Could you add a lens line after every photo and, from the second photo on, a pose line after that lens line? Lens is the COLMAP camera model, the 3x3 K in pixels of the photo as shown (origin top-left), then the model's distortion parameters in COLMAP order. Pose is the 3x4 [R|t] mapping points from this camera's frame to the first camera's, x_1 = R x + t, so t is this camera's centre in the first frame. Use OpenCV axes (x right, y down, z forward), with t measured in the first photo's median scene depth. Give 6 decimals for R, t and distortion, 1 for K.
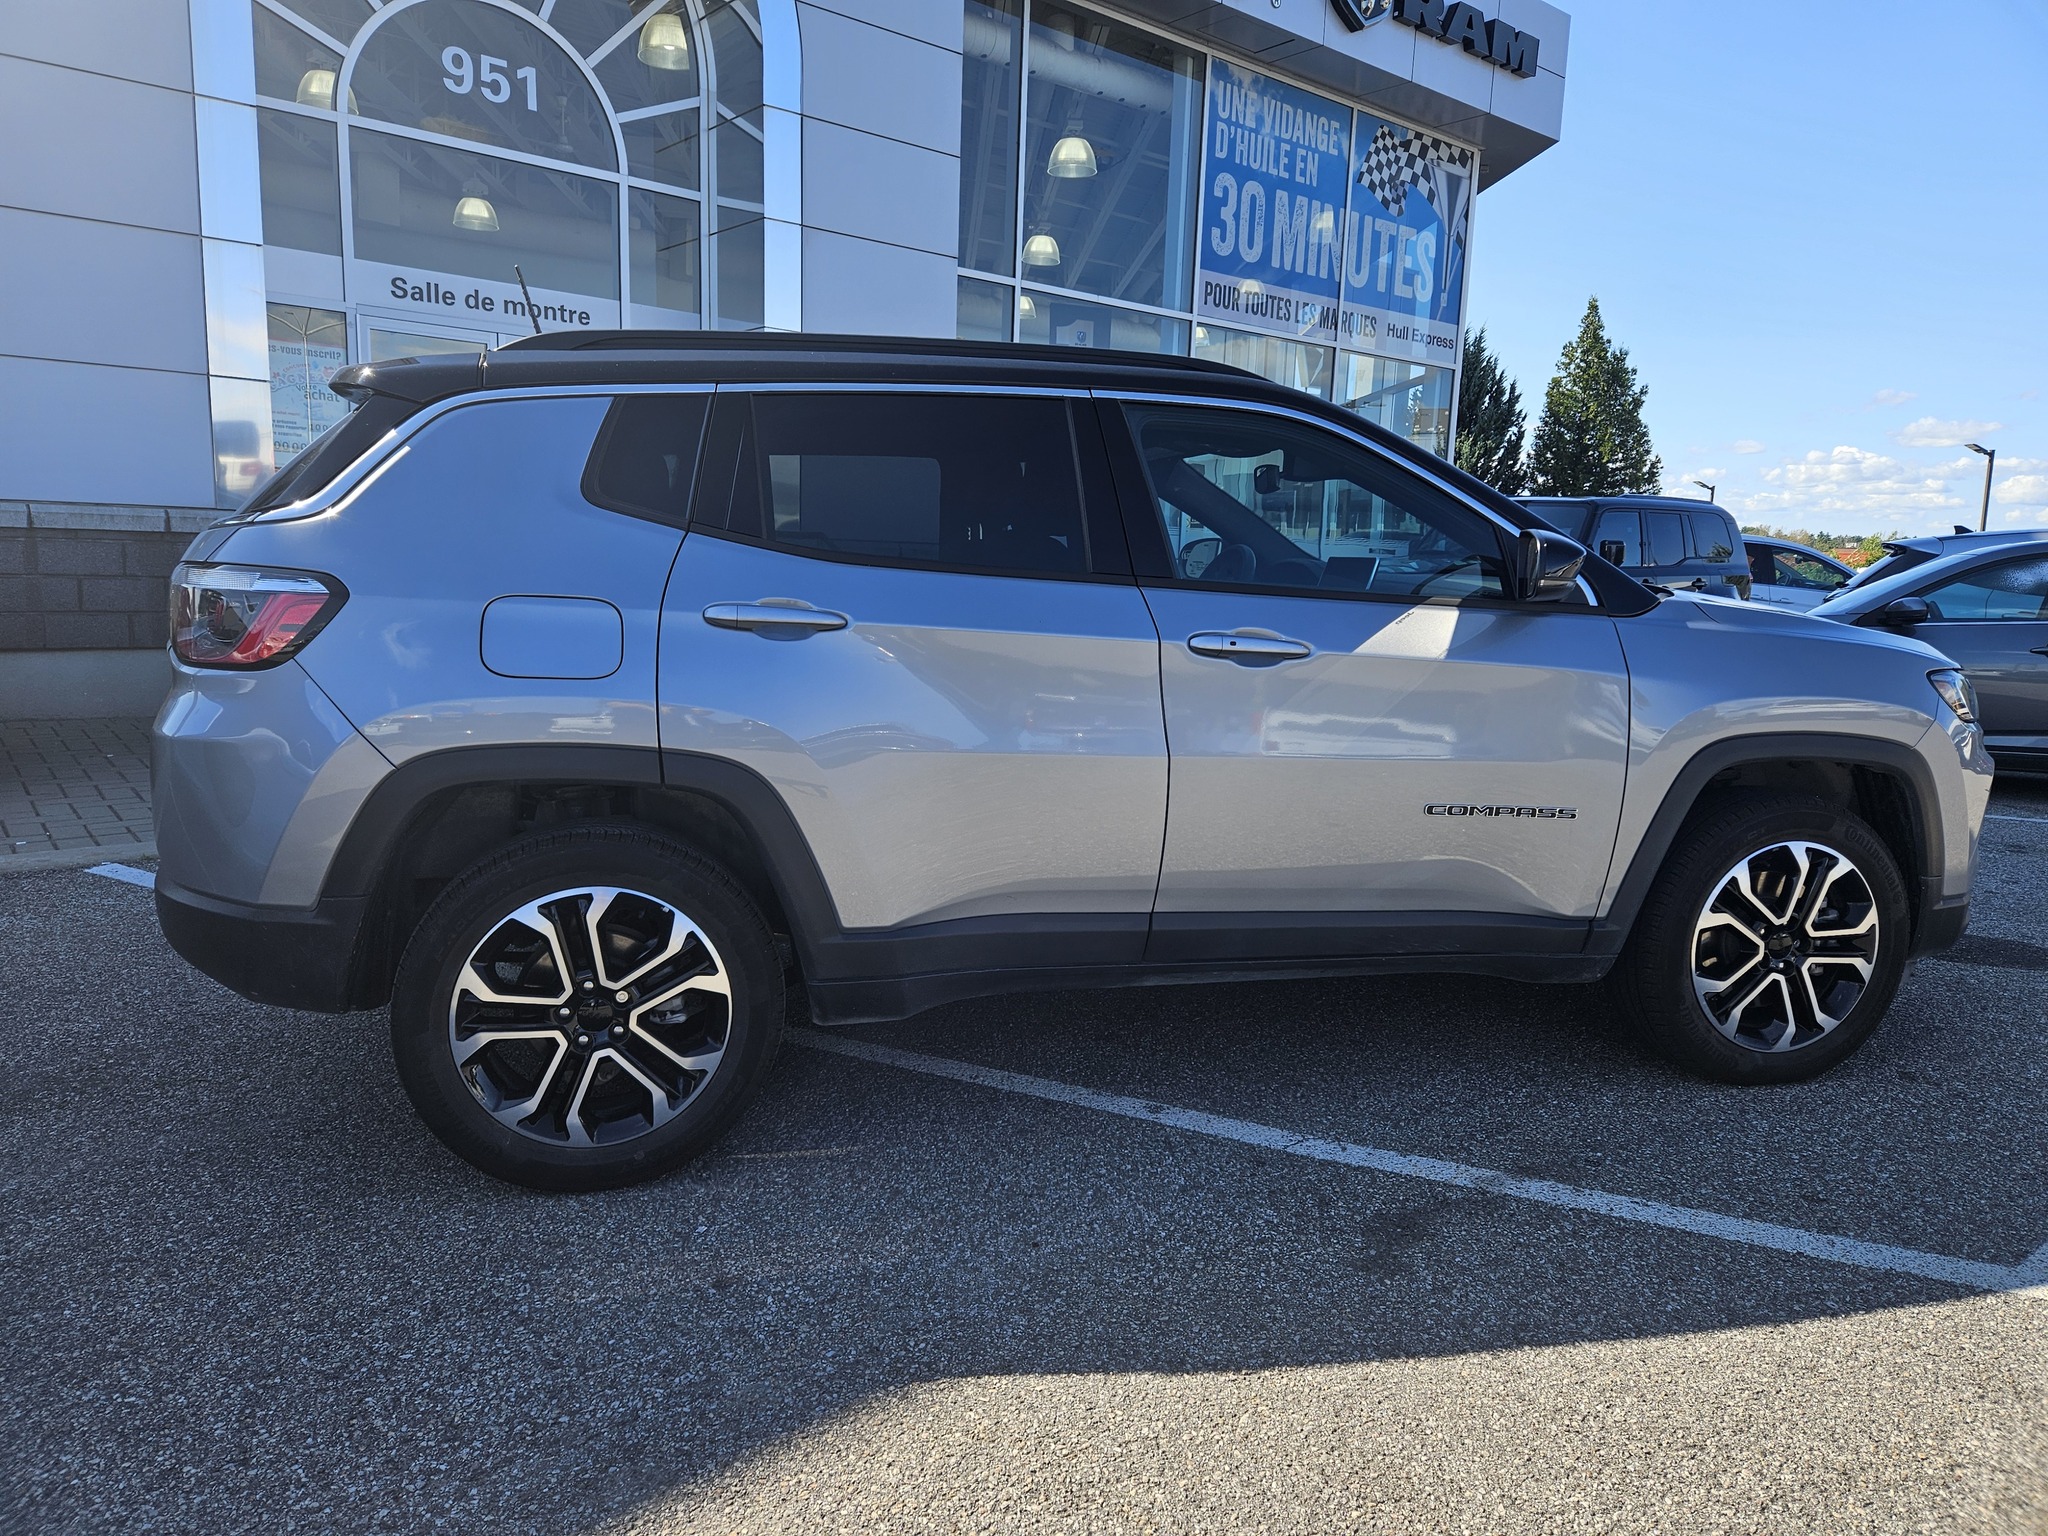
lens RADIAL K [[1368.4, 0, 1022.6], [0, 1368.4, 745.8], [0, 0, 1]] dist [0.086209, -0.071590]
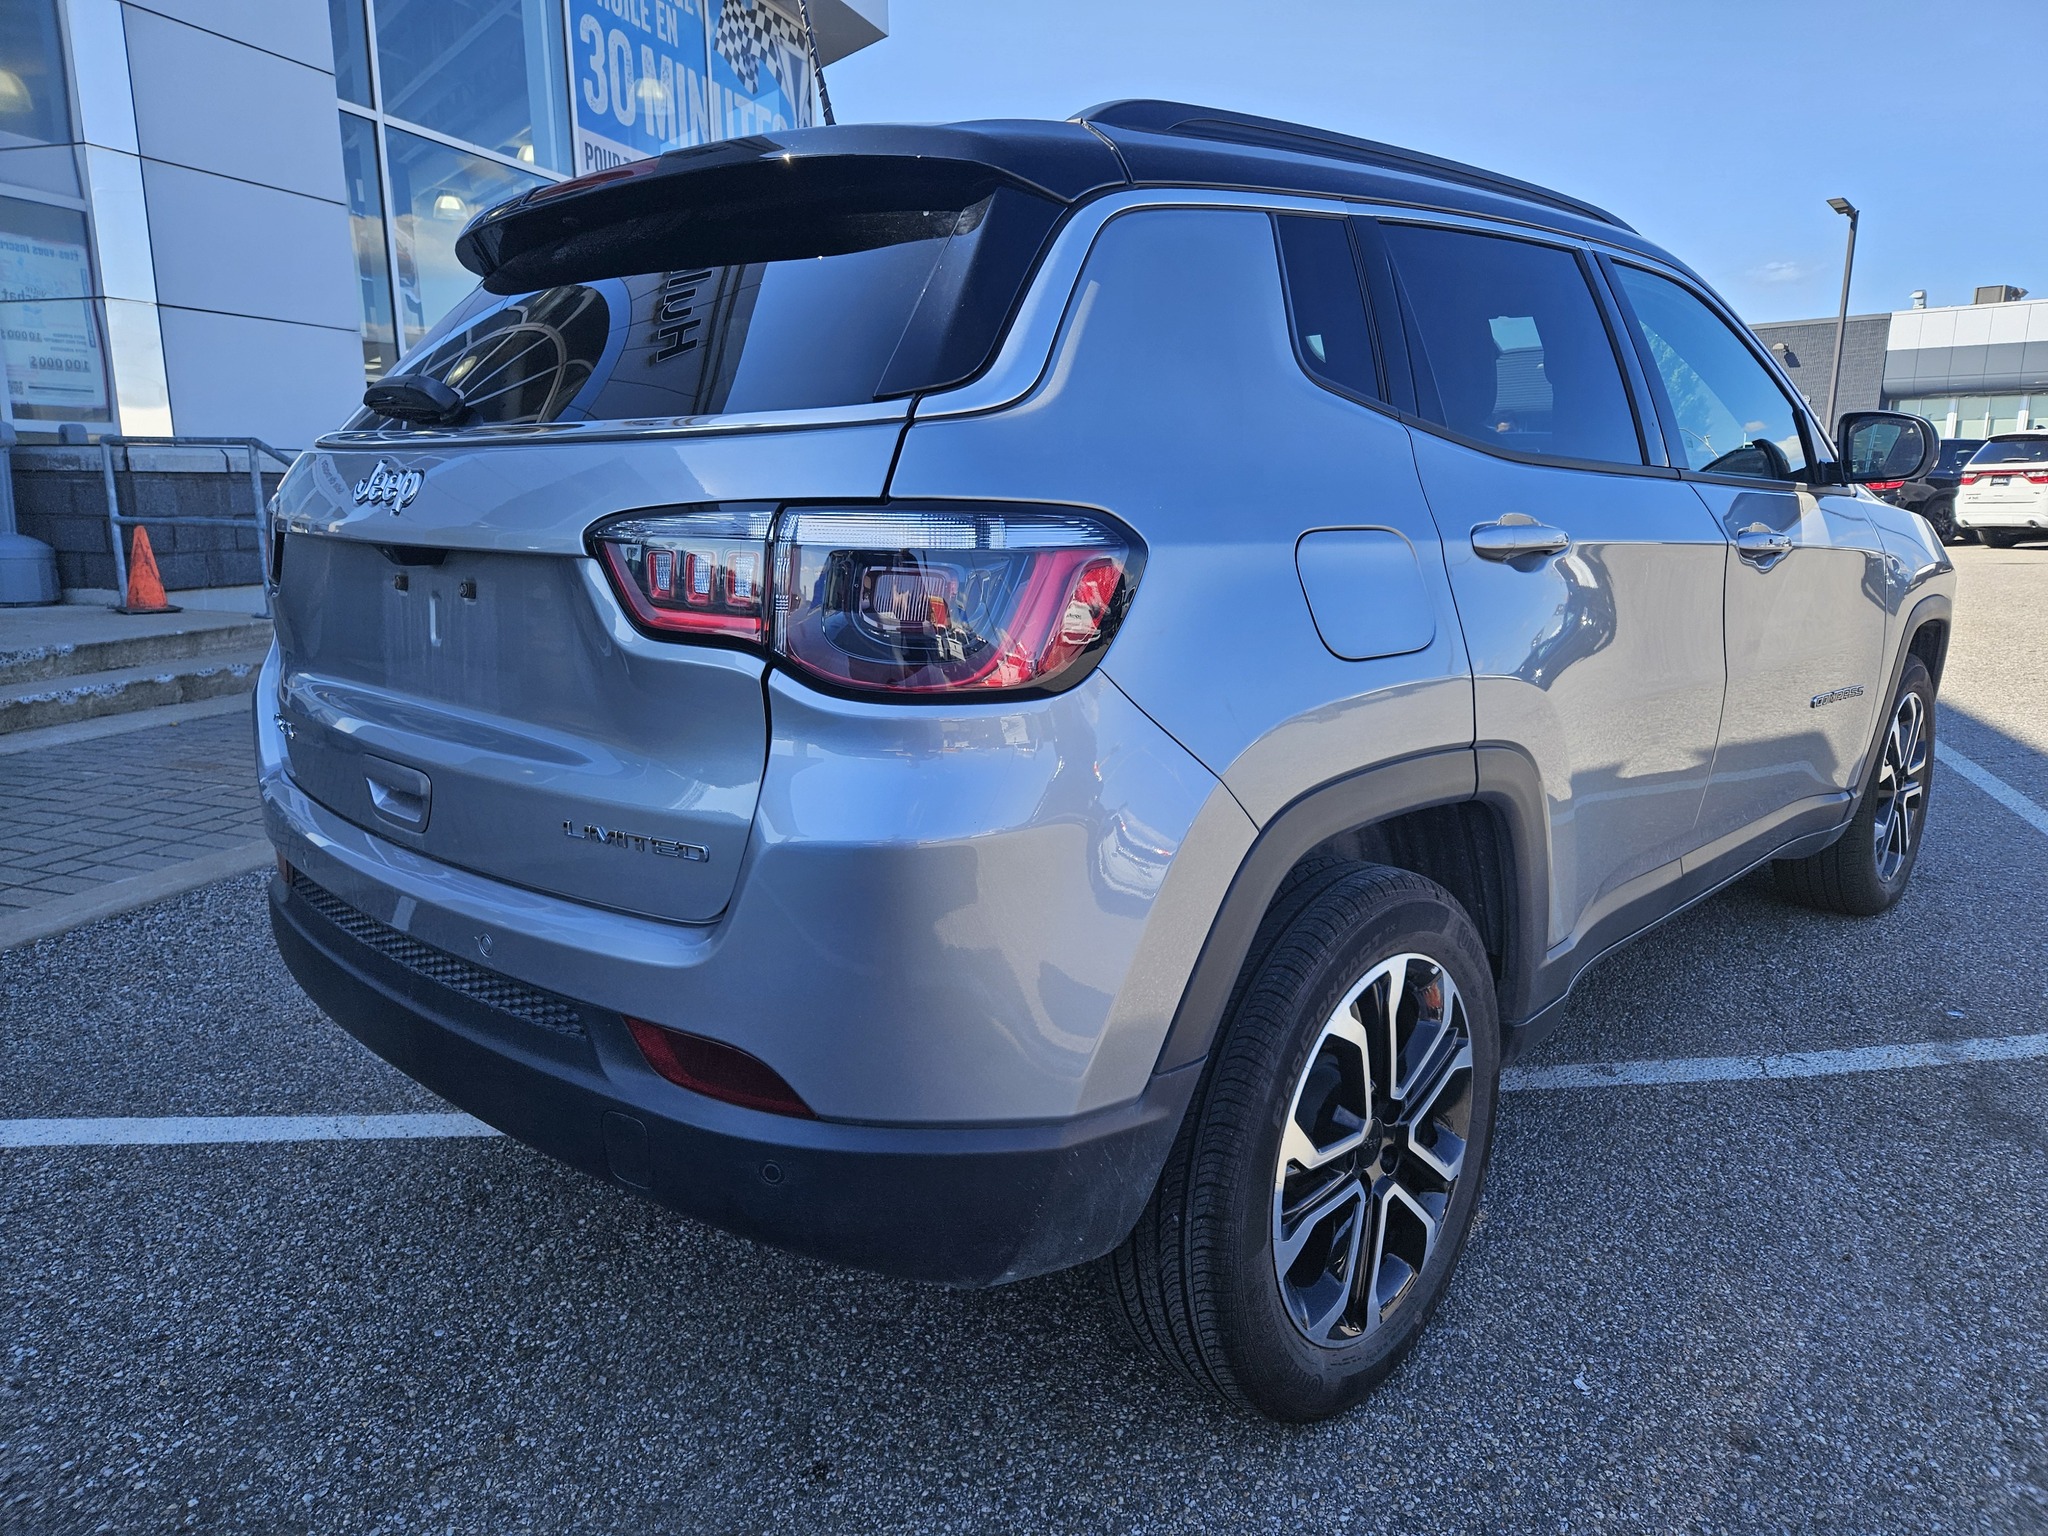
lens RADIAL K [[1369.4, 0, 1050.9], [0, 1369.4, 762.4], [0, 0, 1]] dist [0.081791, -0.069337]
pose [[0.838399, -0.140736, 0.526574, -0.208210], [0.100059, 0.989412, 0.105126, -0.021112], [-0.535794, -0.035450, 0.843604, 0.138928]]
